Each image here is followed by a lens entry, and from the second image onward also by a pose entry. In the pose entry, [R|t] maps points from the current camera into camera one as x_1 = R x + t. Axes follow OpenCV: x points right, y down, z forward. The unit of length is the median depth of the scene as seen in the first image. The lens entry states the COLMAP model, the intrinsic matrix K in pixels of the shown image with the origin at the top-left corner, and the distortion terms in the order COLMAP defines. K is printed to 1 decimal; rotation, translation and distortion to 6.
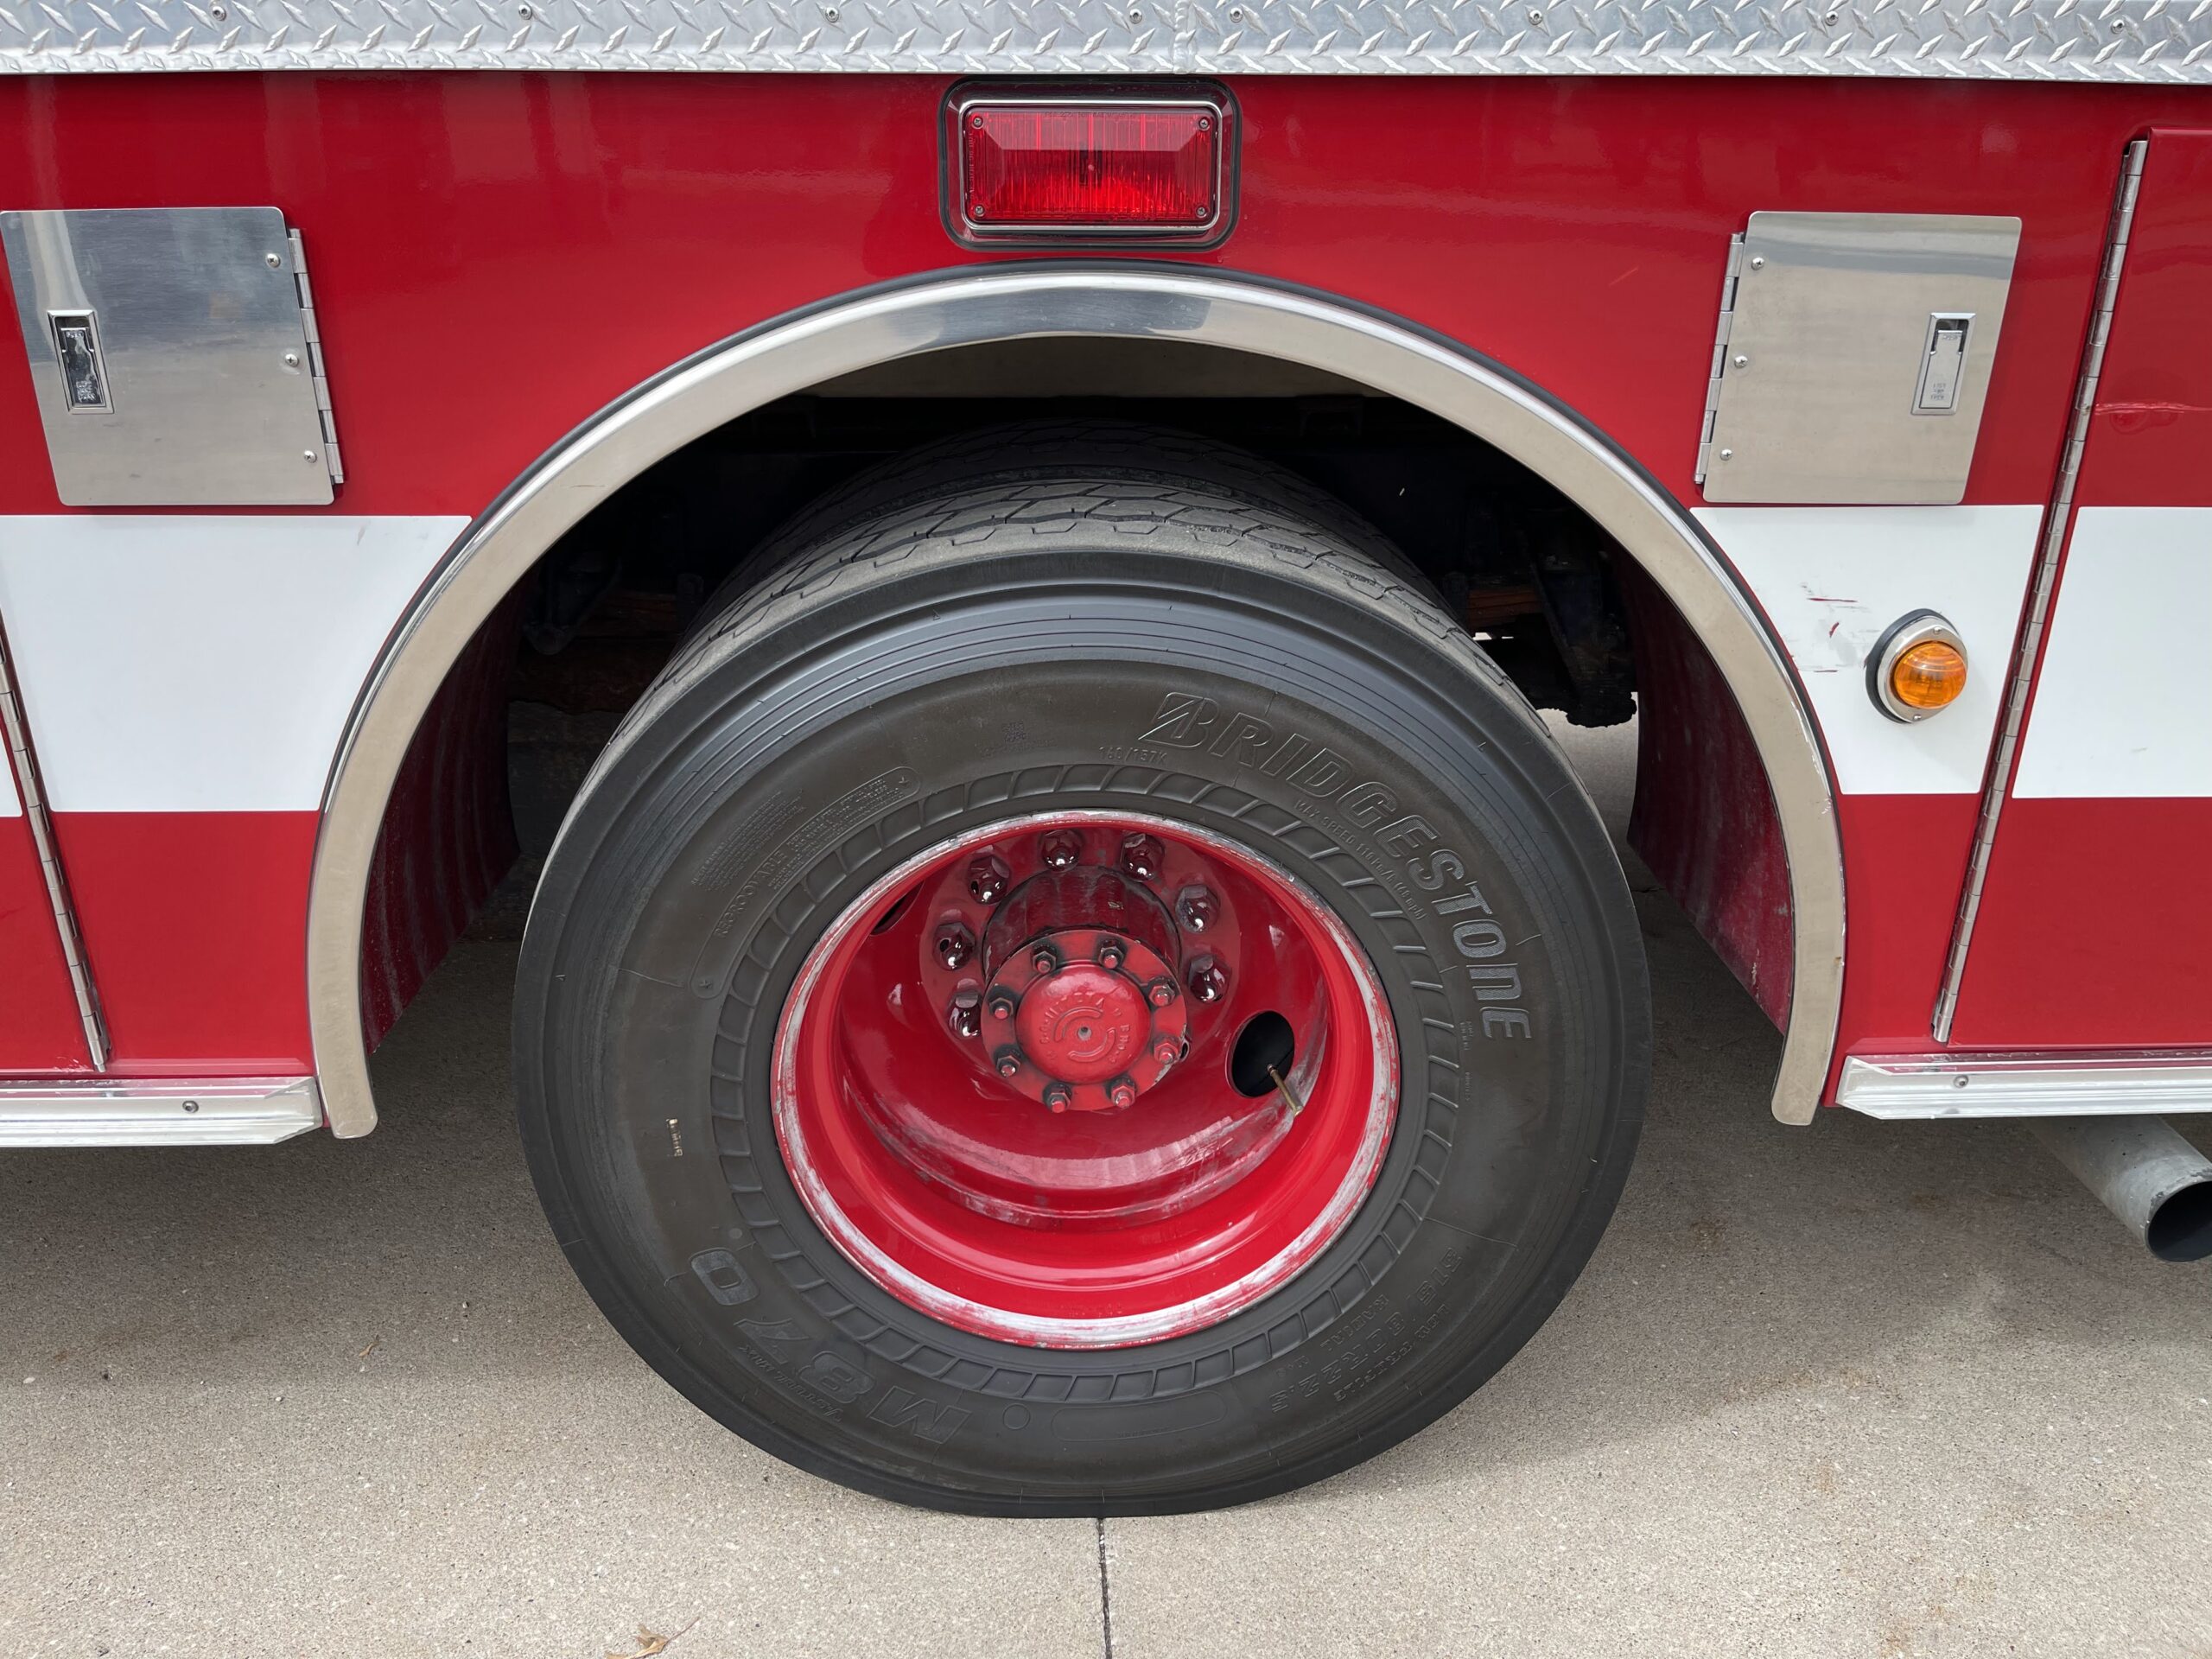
lens RADIAL K [[1681.5, 0, 1099.9], [0, 1681.5, 847.0], [0, 0, 1]] dist [0.074002, -0.107233]
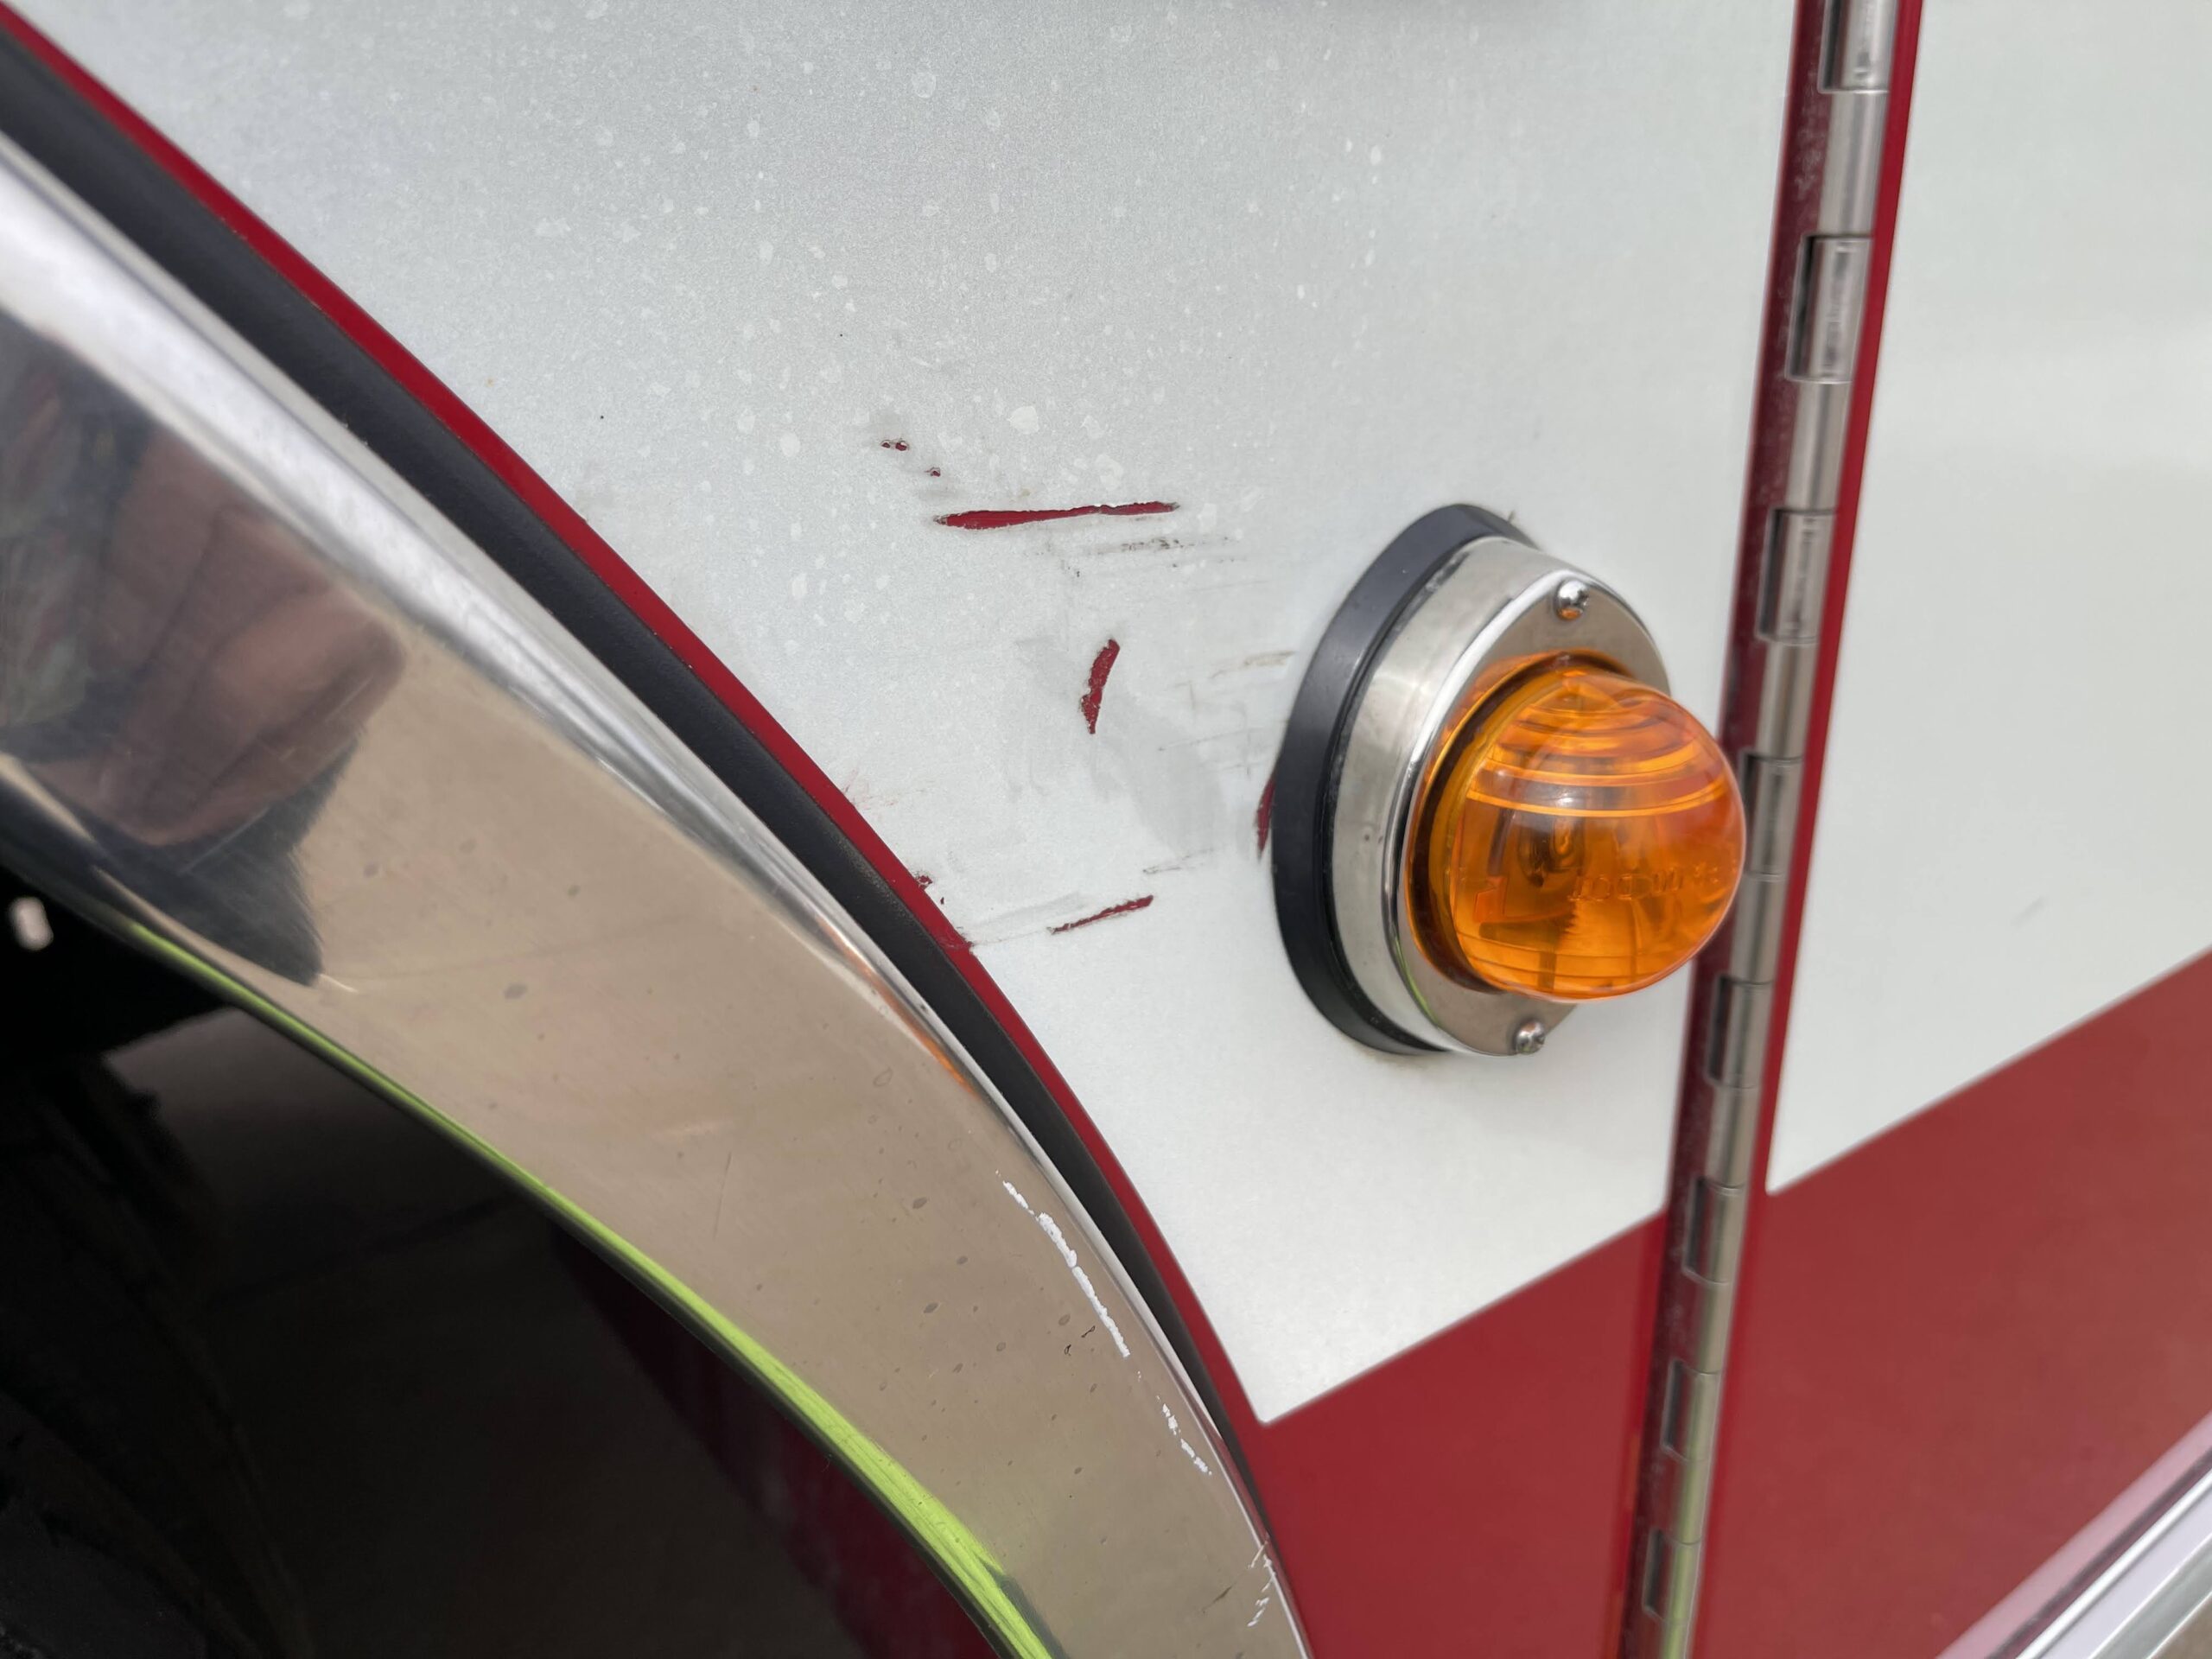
lens RADIAL K [[1681.5, 0, 1092.6], [0, 1681.5, 818.4], [0, 0, 1]] dist [0.074002, -0.107233]
pose [[0.826214, -0.209467, 0.522966, 0.321837], [0.245668, 0.969354, 0.000141, -0.109352], [-0.506969, 0.128359, 0.852353, 0.813780]]
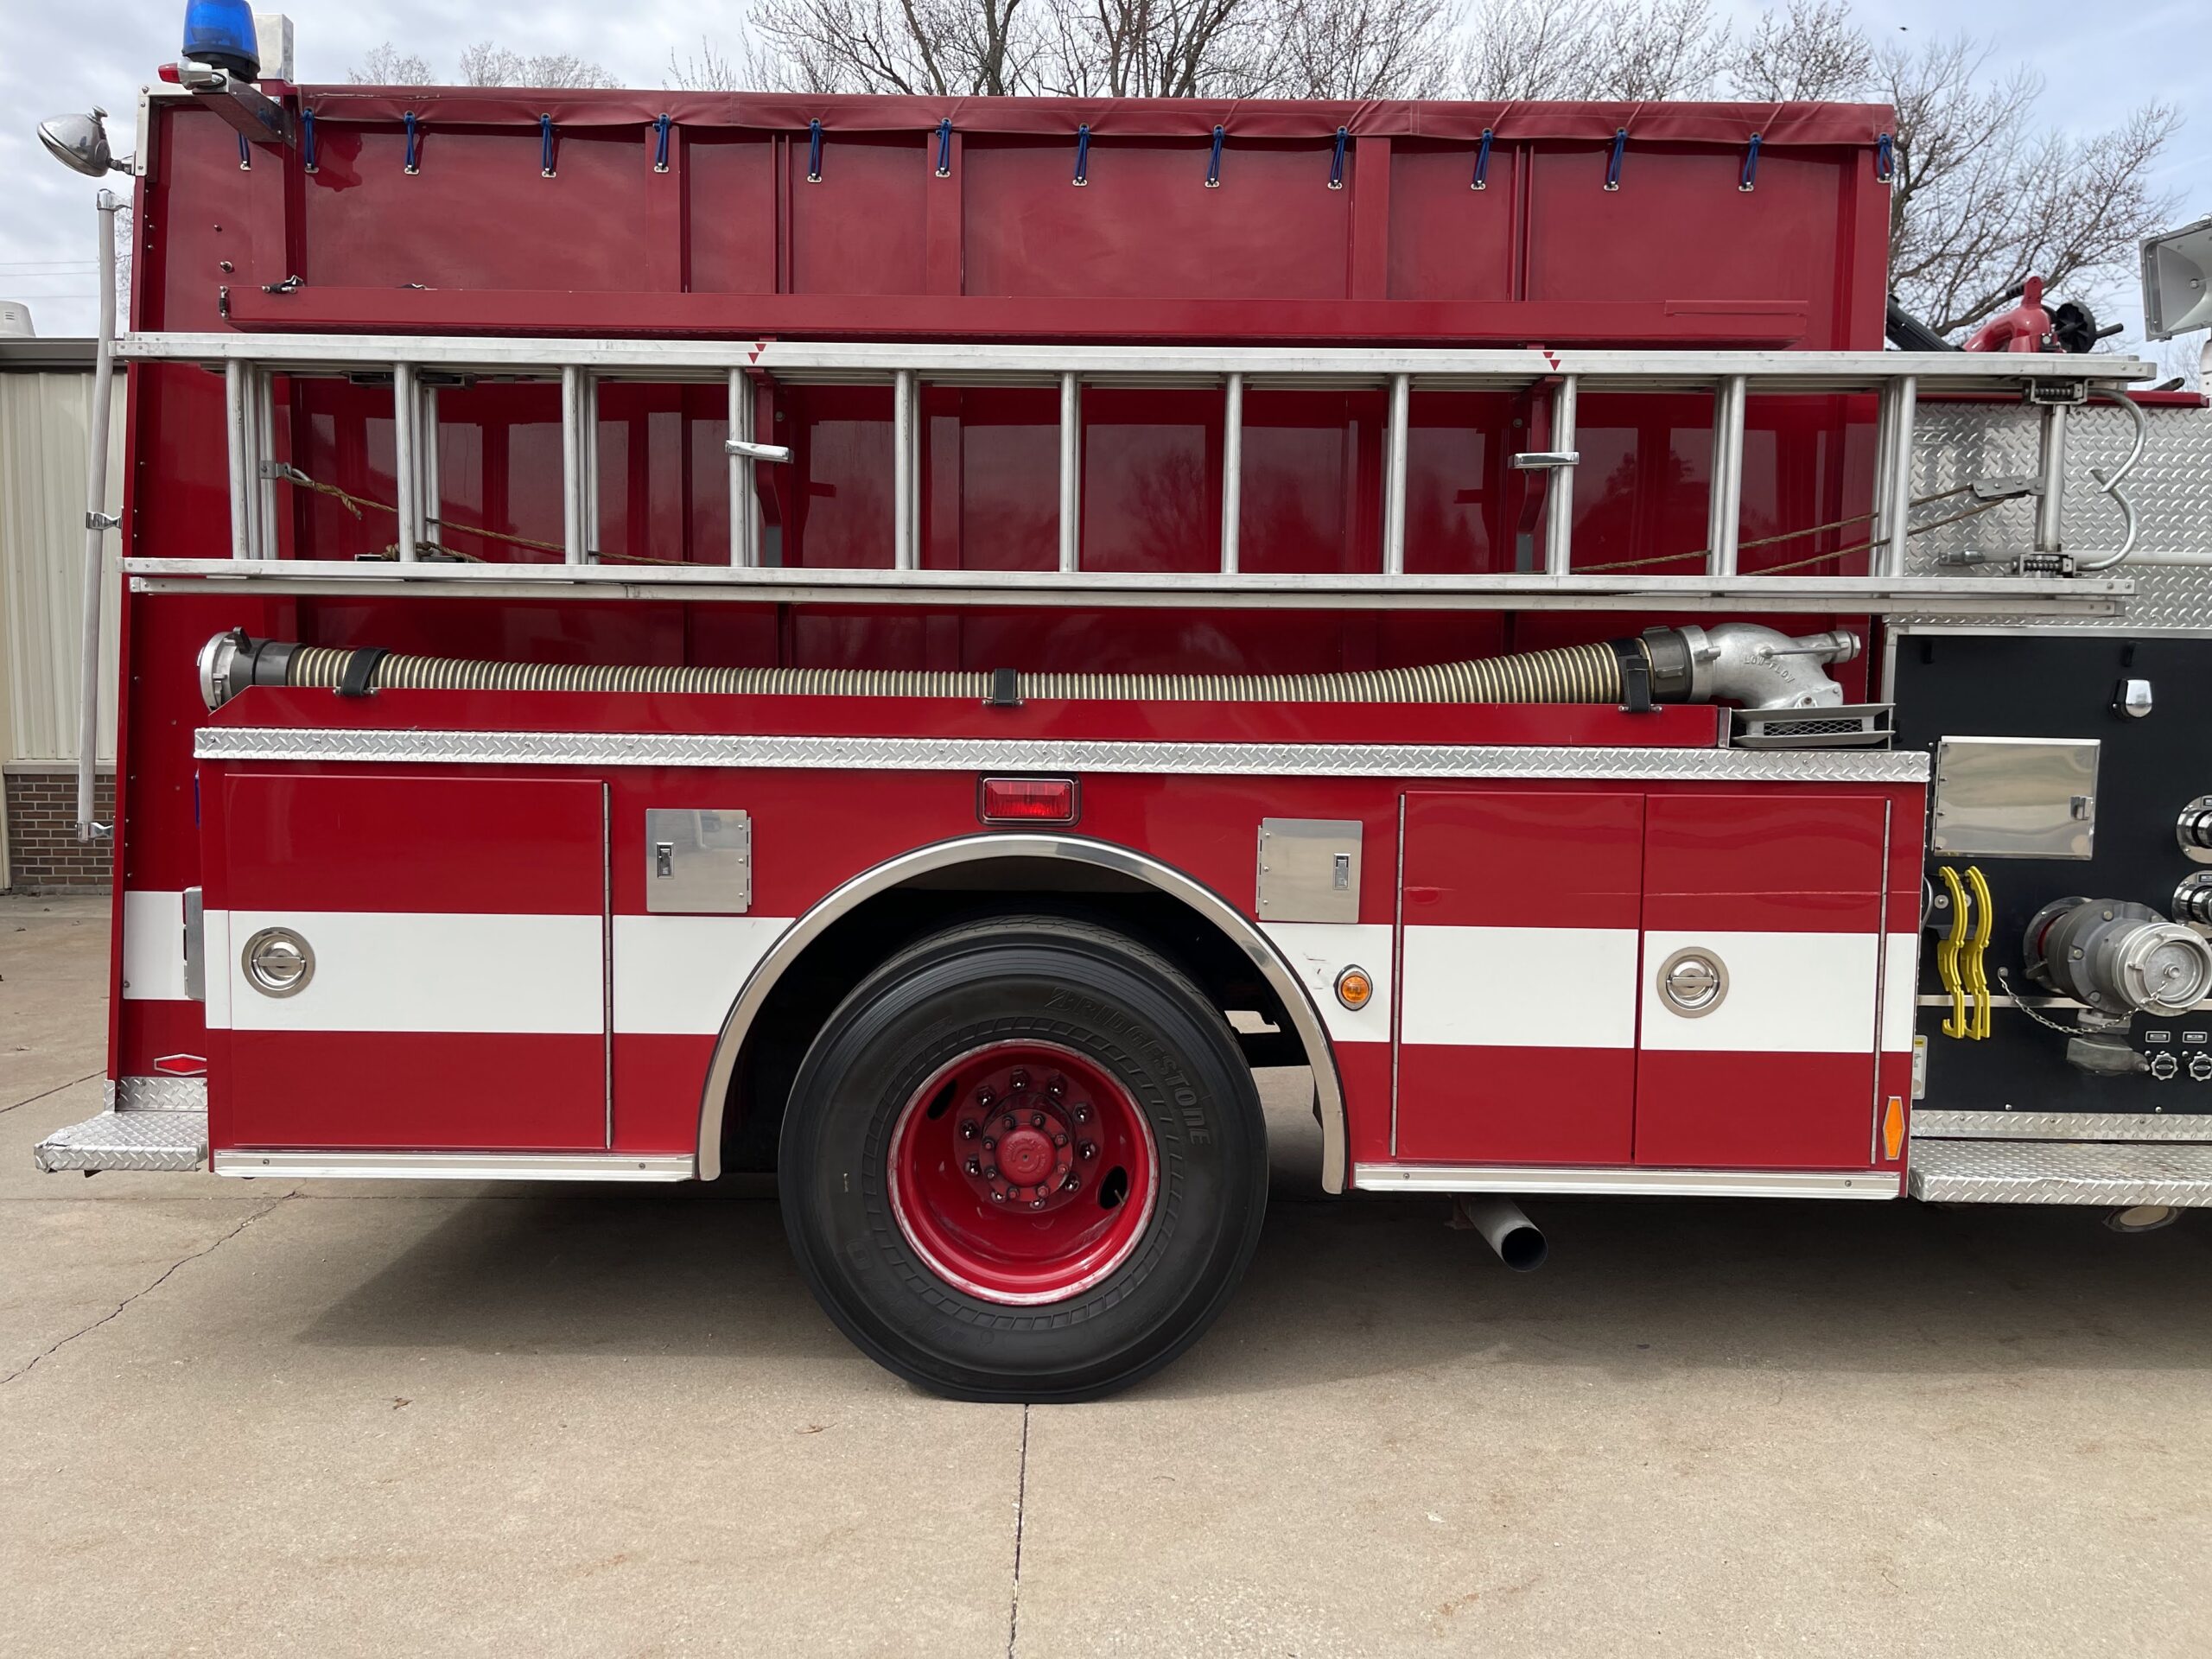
lens RADIAL K [[1681.5, 0, 1095.7], [0, 1681.5, 851.8], [0, 0, 1]] dist [0.074002, -0.107233]
pose [[0.999500, 0.013433, -0.028632, 0.159361], [-0.021832, 0.948052, -0.317366, 0.485911], [0.022881, 0.317832, 0.947871, -1.388207]]
